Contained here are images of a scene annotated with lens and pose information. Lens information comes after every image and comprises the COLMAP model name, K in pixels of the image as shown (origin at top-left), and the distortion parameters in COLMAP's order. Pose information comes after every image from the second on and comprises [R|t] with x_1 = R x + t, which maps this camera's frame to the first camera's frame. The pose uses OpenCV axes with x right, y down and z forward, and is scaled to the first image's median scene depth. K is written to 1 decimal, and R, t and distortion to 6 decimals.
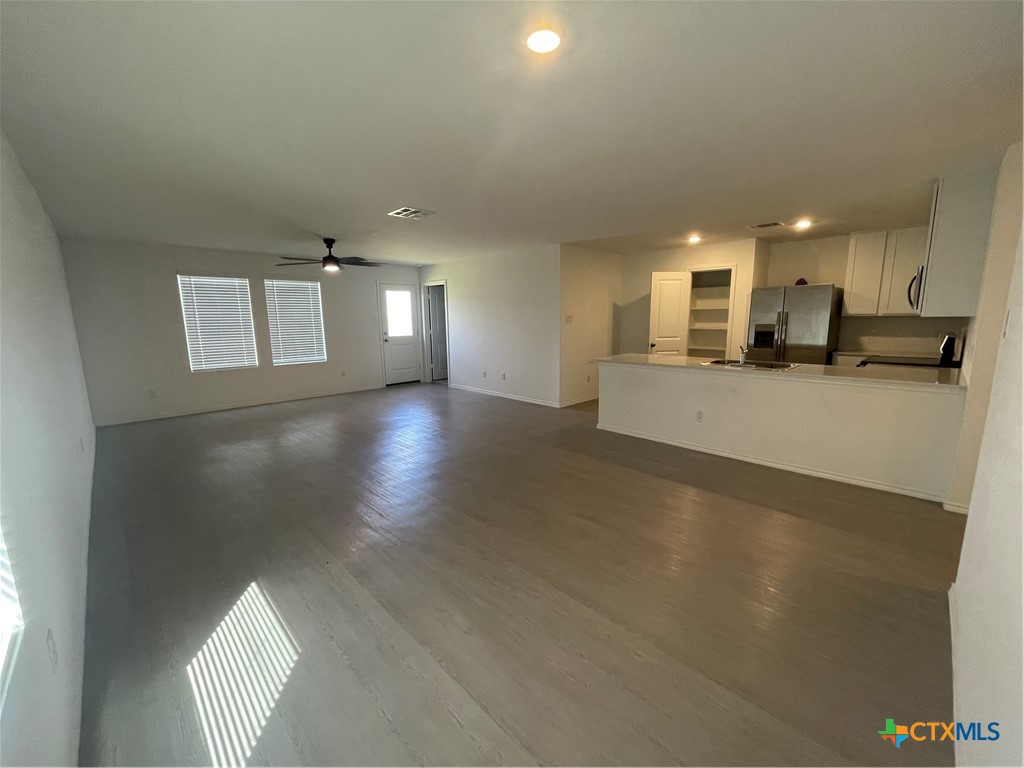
lens RADIAL K [[411.8, 0, 516.6], [0, 411.8, 387.4], [0, 0, 1]] dist [0.000002, 0.000006]
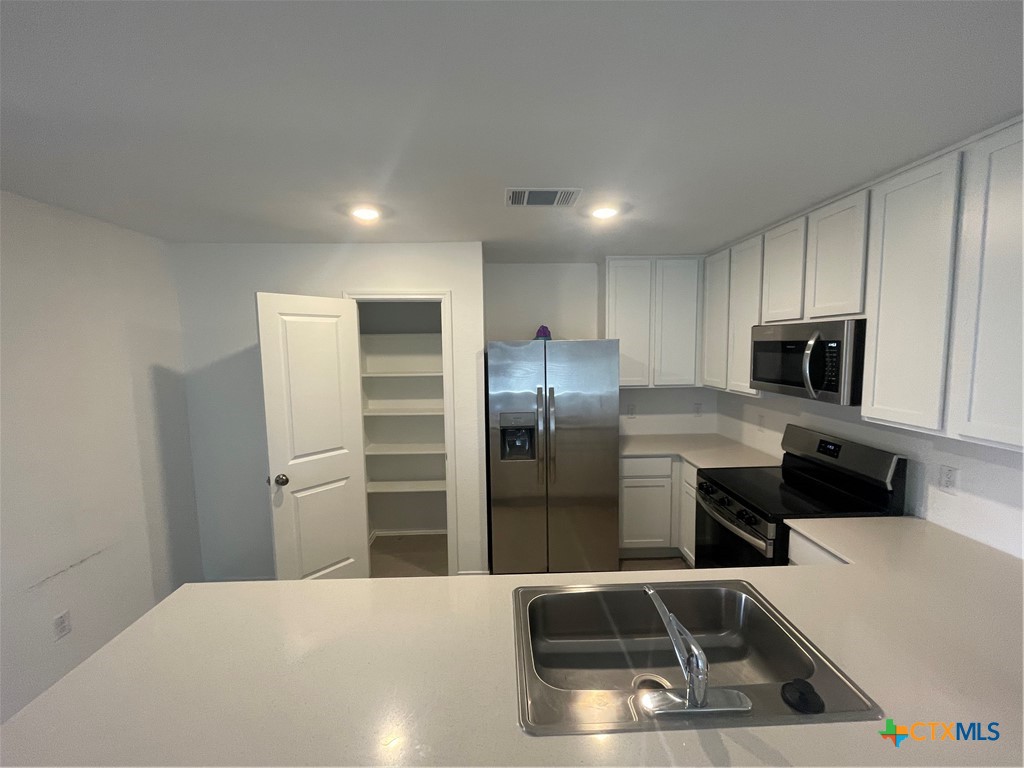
lens RADIAL K [[411.8, 0, 516.6], [0, 411.8, 387.4], [0, 0, 1]] dist [0.000002, 0.000006]
pose [[0.683895, -0.063198, 0.726838, 0.219470], [0.127176, 0.991315, -0.033468, -0.154760], [-0.718411, 0.115325, 0.685993, 0.604381]]
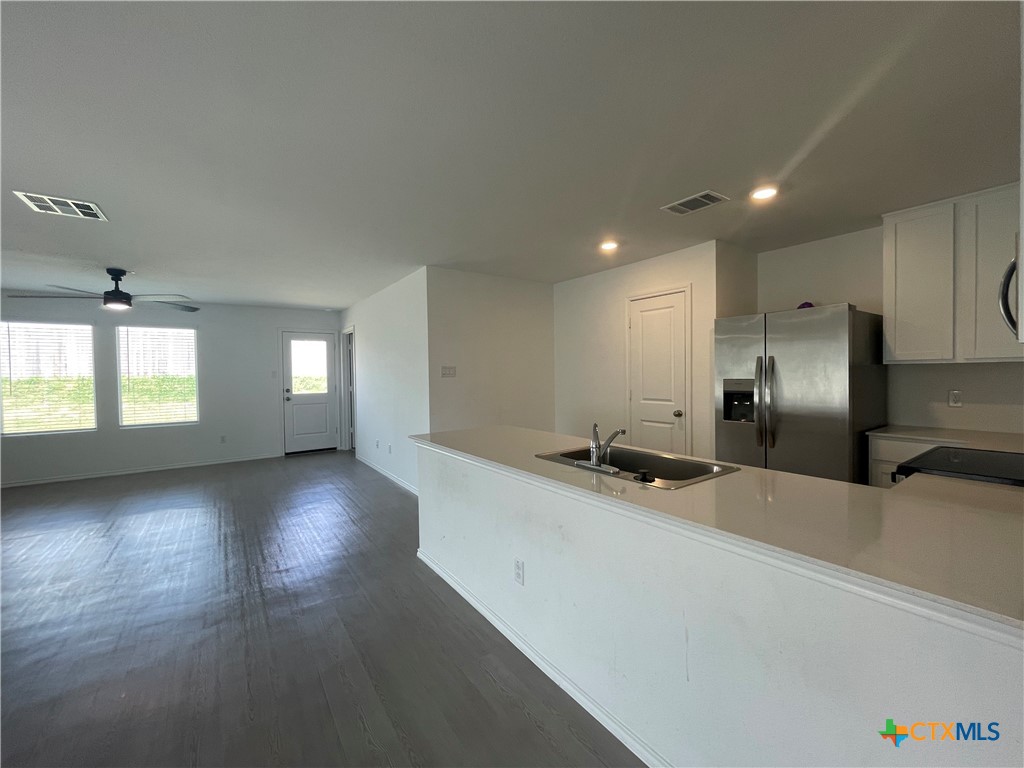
lens RADIAL K [[412.6, 0, 513.3], [0, 412.6, 380.0], [0, 0, 1]] dist [-0.001065, -0.000021]
pose [[0.985559, 0.001634, -0.169322, 0.364222], [-0.027796, 0.987950, -0.152254, -0.051667], [0.167033, 0.154762, 0.973729, 0.360098]]
